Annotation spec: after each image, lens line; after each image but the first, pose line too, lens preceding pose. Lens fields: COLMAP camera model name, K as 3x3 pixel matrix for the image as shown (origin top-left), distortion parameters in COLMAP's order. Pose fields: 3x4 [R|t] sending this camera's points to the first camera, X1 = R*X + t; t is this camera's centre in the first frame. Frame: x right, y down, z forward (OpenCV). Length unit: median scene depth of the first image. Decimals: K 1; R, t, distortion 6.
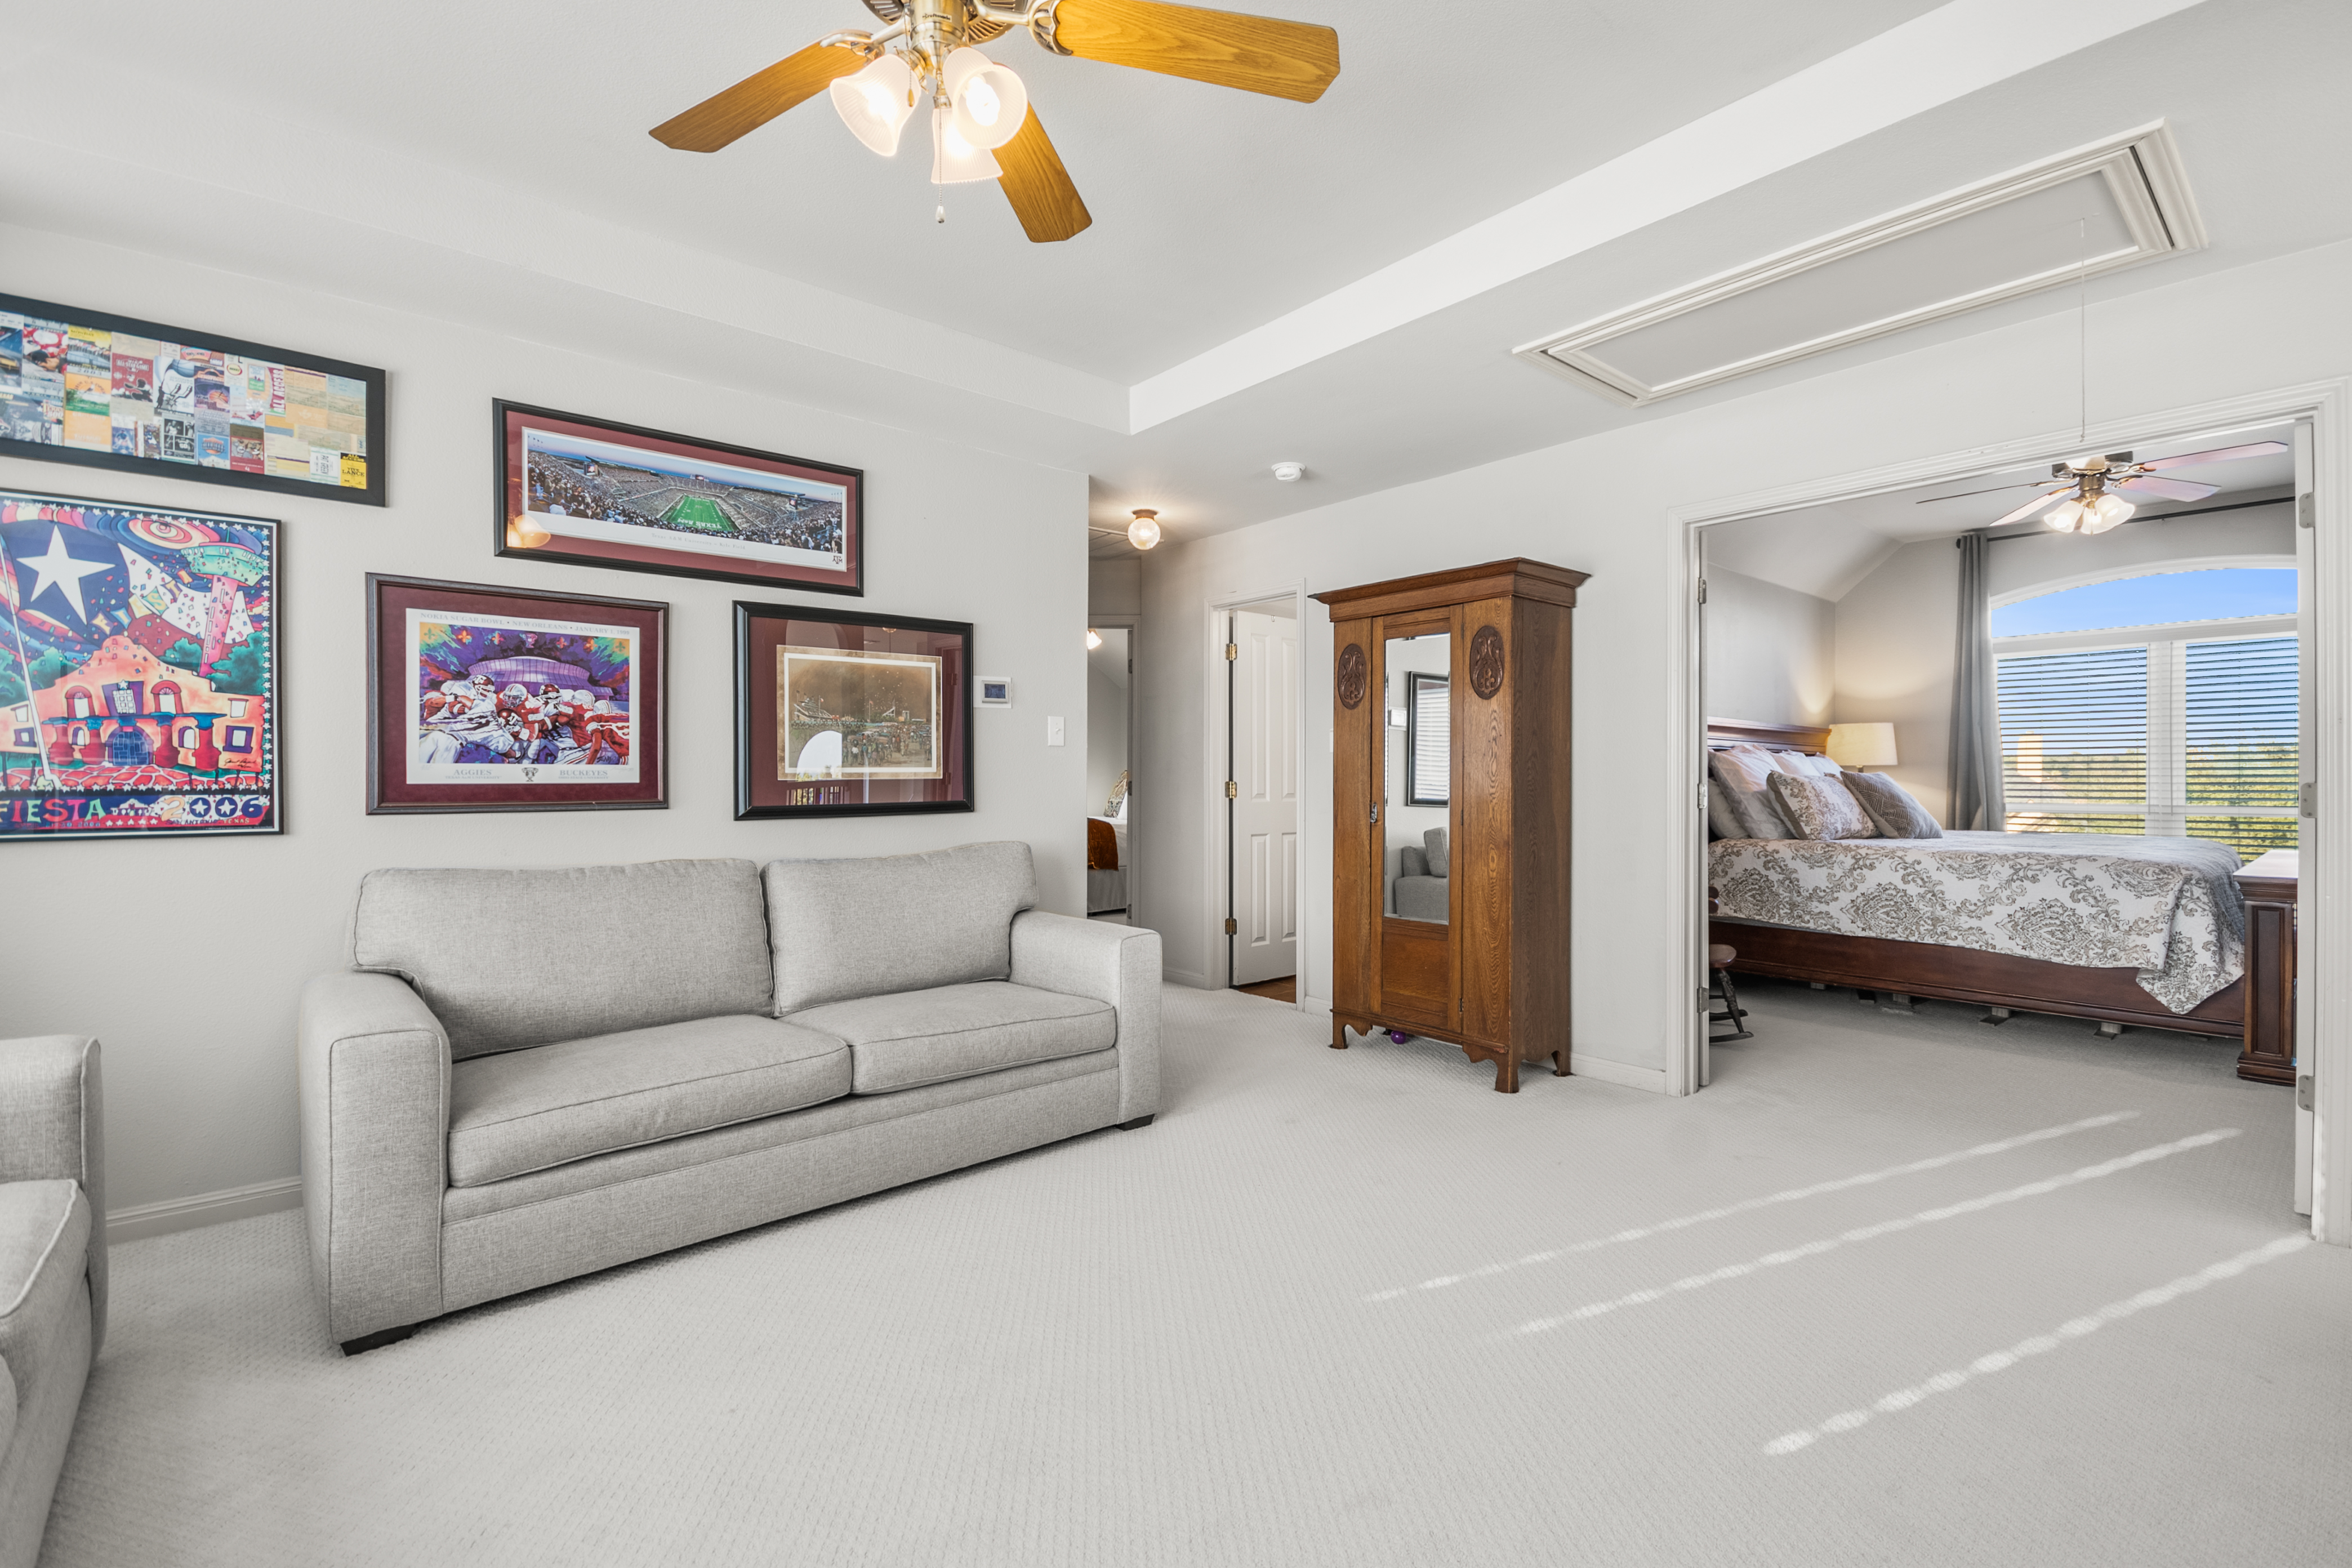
lens RADIAL K [[1045.6, 0, 1175.0], [0, 1045.6, 784.5], [0, 0, 1]] dist [-0.004055, -0.001243]
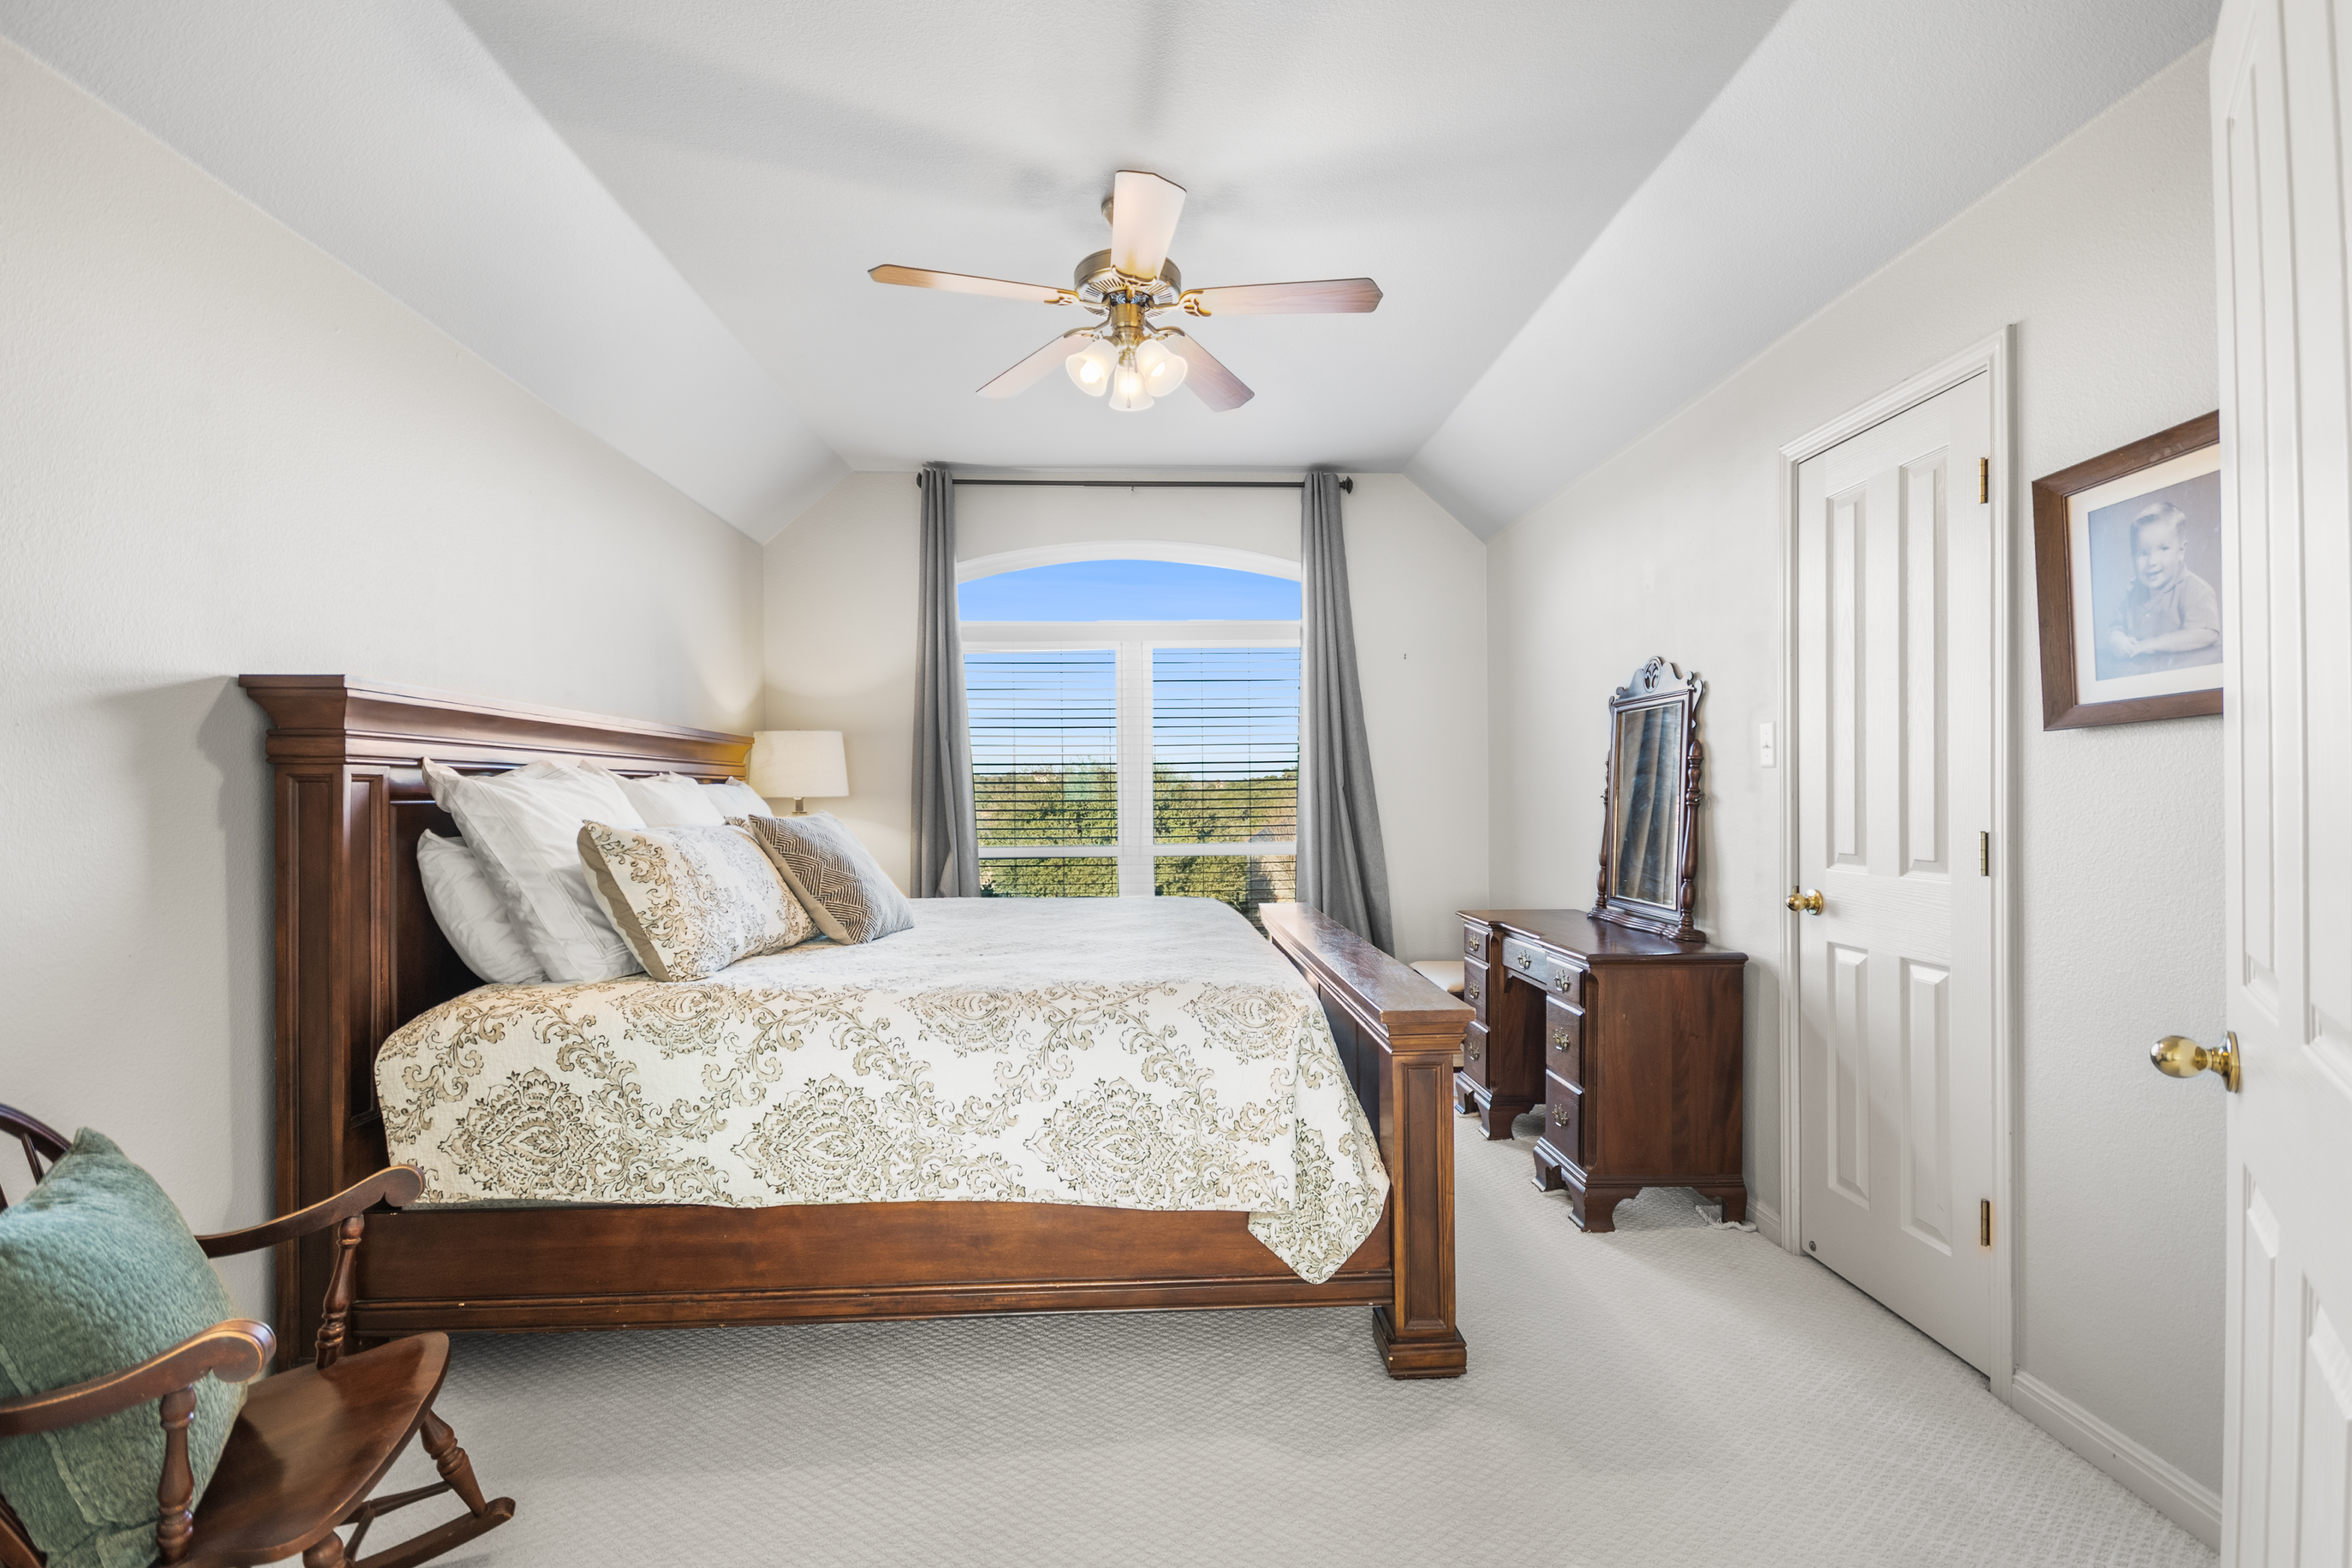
lens RADIAL K [[1045.6, 0, 1177.5], [0, 1045.6, 790.5], [0, 0, 1]] dist [-0.004055, -0.001243]
pose [[0.618217, -0.005032, 0.785991, 0.409594], [0.015488, 0.999863, -0.005780, -0.021168], [-0.785855, 0.015747, 0.618211, 0.581706]]
